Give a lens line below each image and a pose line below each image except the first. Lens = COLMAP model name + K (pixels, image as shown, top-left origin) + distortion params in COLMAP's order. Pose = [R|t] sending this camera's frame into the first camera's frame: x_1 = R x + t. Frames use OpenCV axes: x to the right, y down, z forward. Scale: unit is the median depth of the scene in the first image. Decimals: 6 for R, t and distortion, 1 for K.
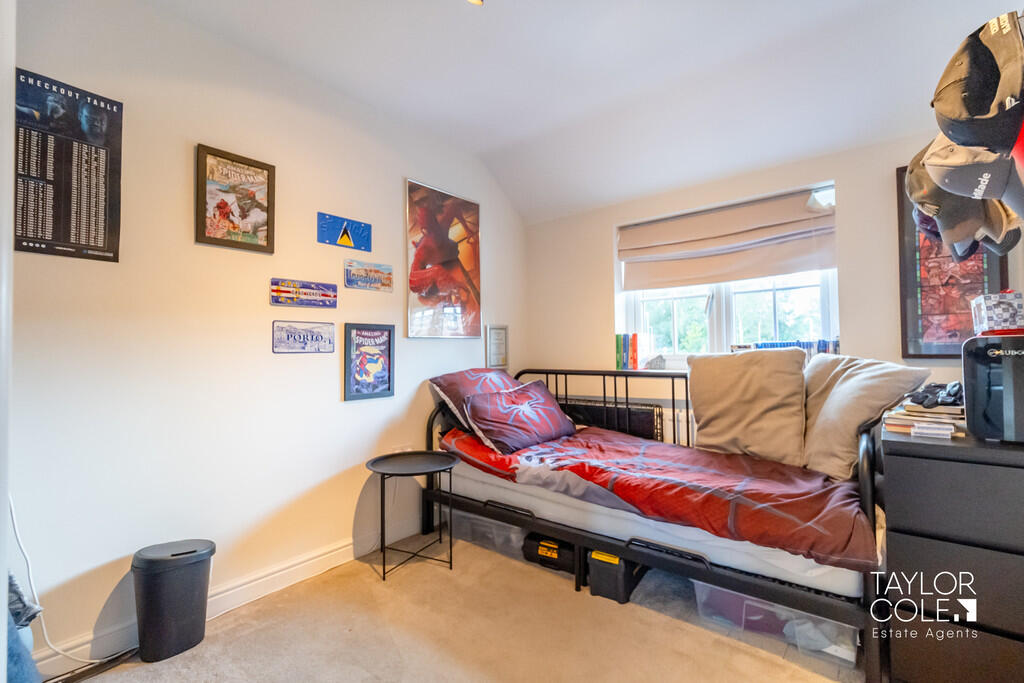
lens RADIAL K [[450.5, 0, 510.1], [0, 450.5, 345.7], [0, 0, 1]] dist [-0.013426, 0.000692]
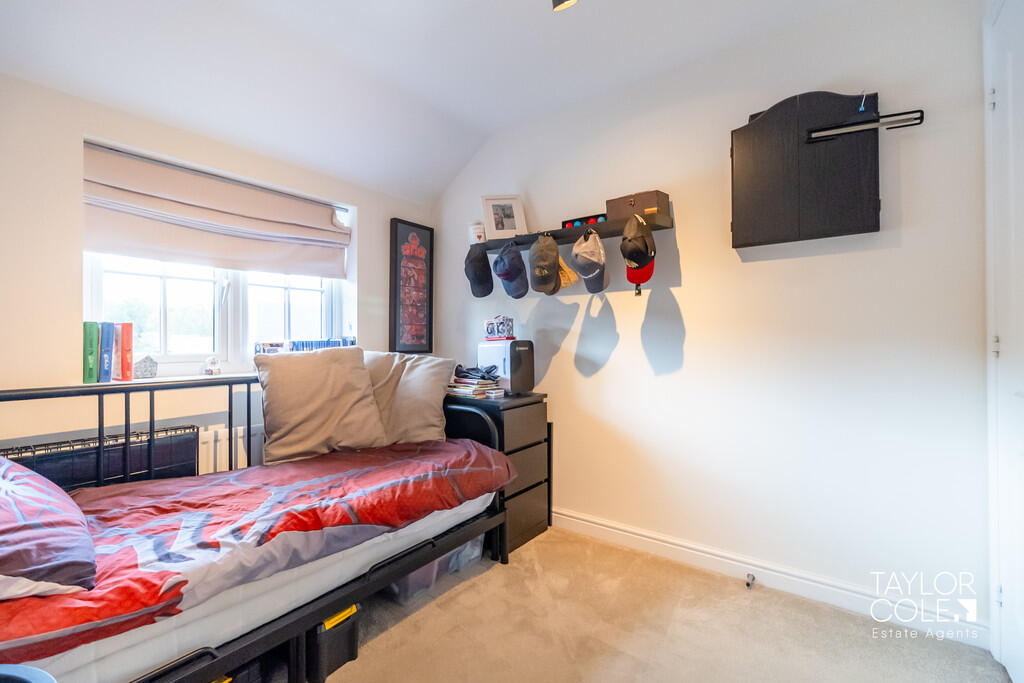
lens RADIAL K [[450.5, 0, 509.2], [0, 450.5, 337.4], [0, 0, 1]] dist [-0.013426, 0.000692]
pose [[-0.063947, 0.020326, 0.997746, -0.491327], [-0.007971, 0.999750, -0.020878, 0.003168], [-0.997921, -0.009289, -0.063769, 0.637645]]
